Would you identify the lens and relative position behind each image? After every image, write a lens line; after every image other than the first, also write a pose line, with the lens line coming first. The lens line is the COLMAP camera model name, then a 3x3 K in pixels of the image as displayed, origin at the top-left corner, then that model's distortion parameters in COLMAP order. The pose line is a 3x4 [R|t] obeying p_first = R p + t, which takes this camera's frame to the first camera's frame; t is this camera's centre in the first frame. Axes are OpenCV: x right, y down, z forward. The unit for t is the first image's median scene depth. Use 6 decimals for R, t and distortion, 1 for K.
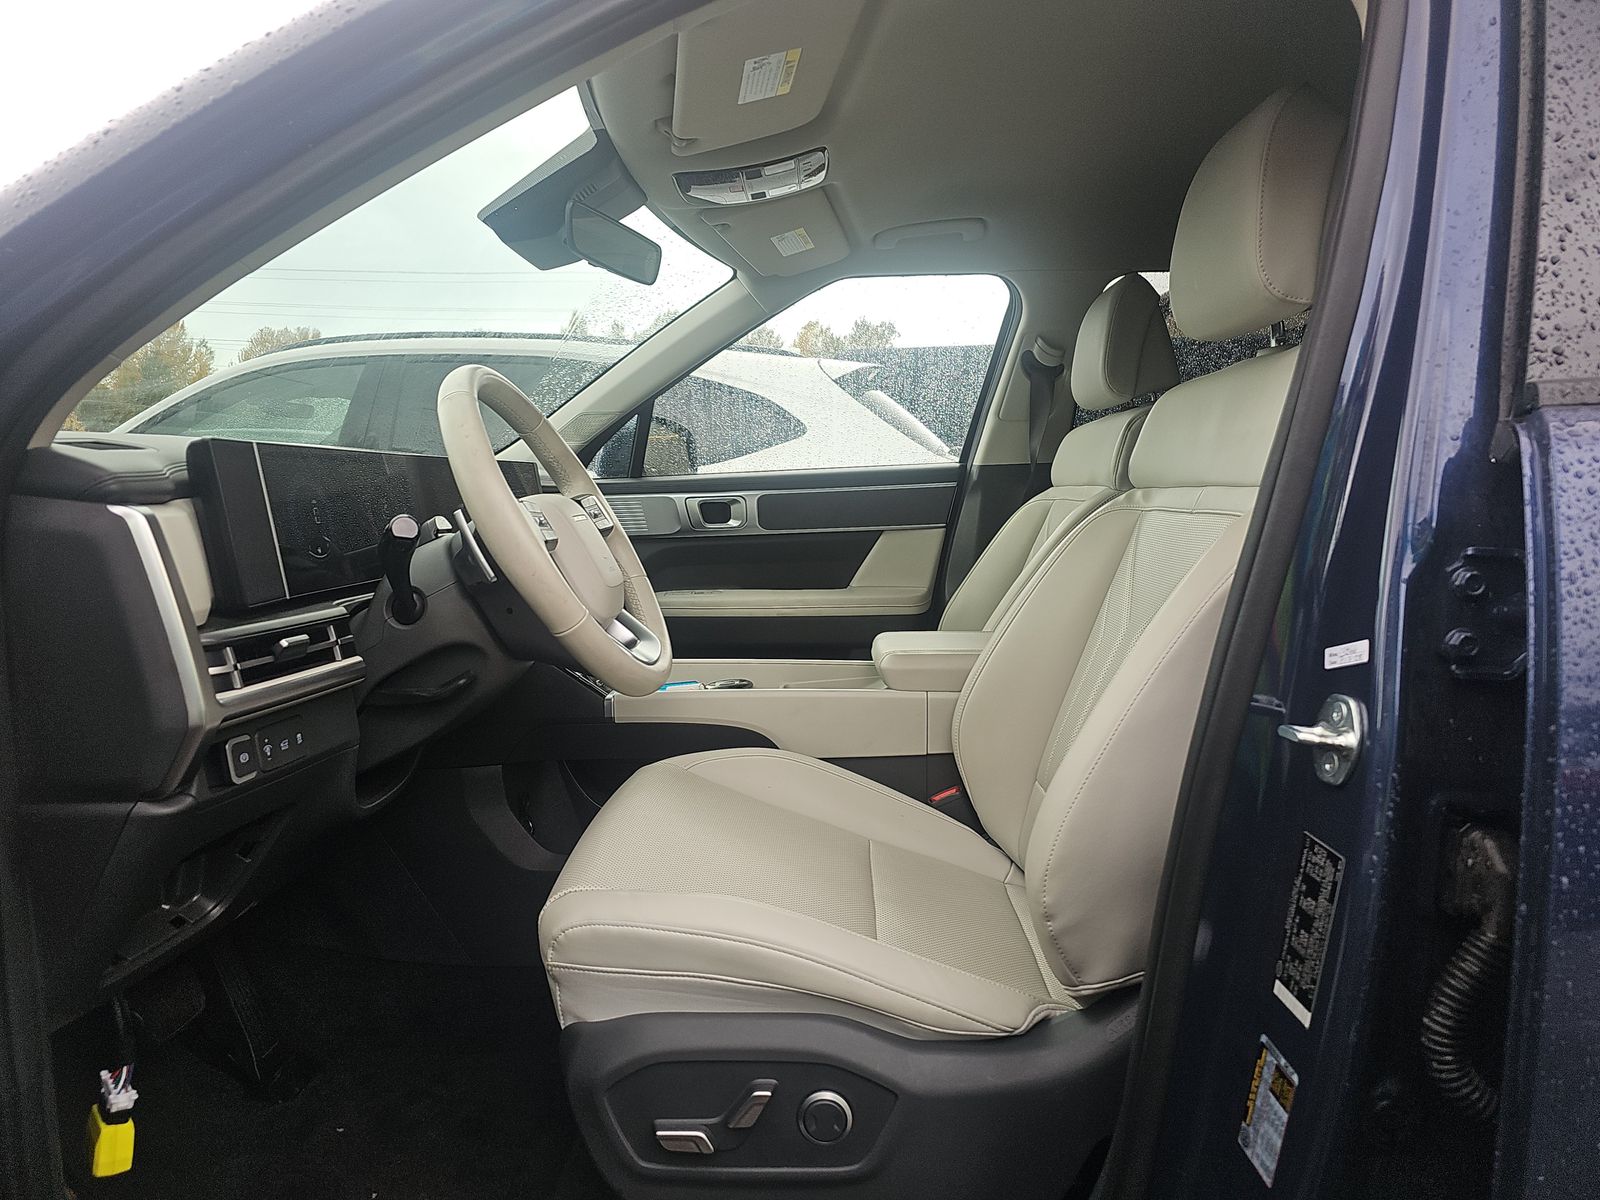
lens RADIAL K [[1058.8, 0, 803.0], [0, 1058.8, 604.1], [0, 0, 1]] dist [0.031608, -0.015433]
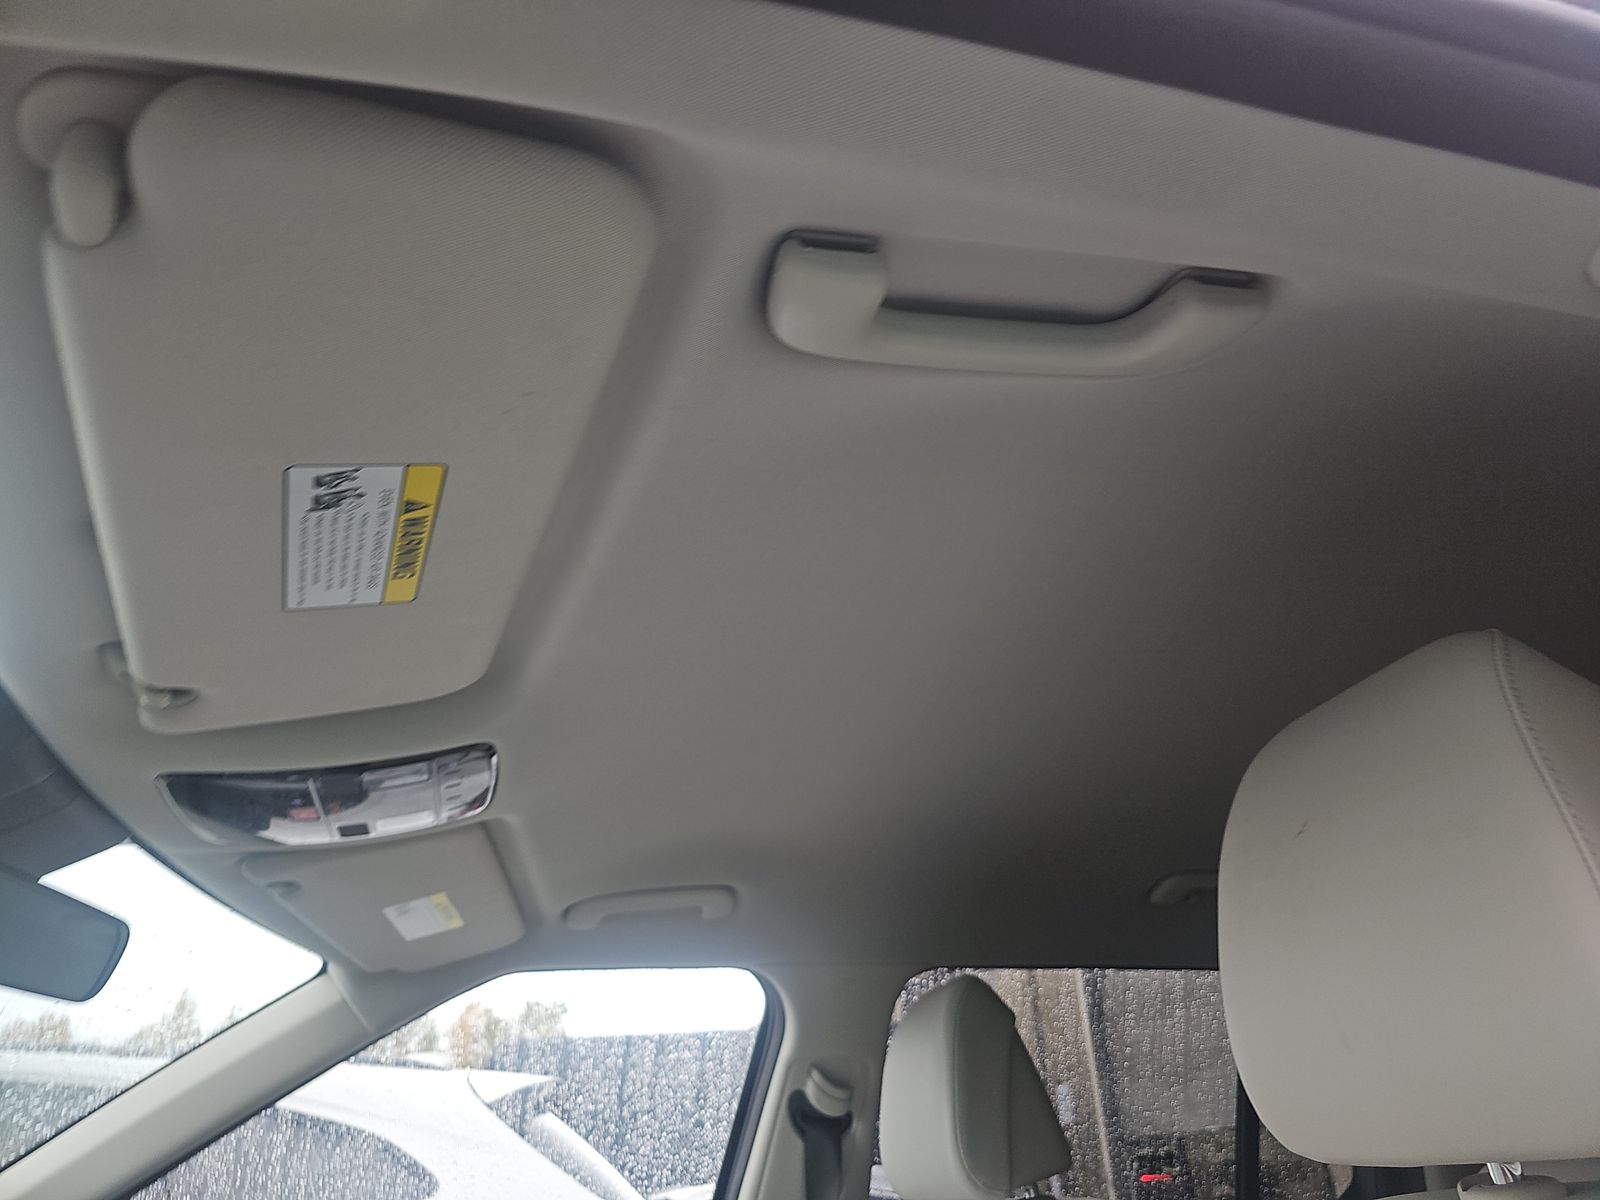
lens RADIAL K [[1058.8, 0, 805.0], [0, 1058.8, 604.9], [0, 0, 1]] dist [0.031608, -0.015433]
pose [[0.958763, 0.099152, 0.266350, 0.015352], [0.072050, 0.821758, -0.565263, -0.116552], [-0.274922, 0.561144, 0.780728, 0.334666]]
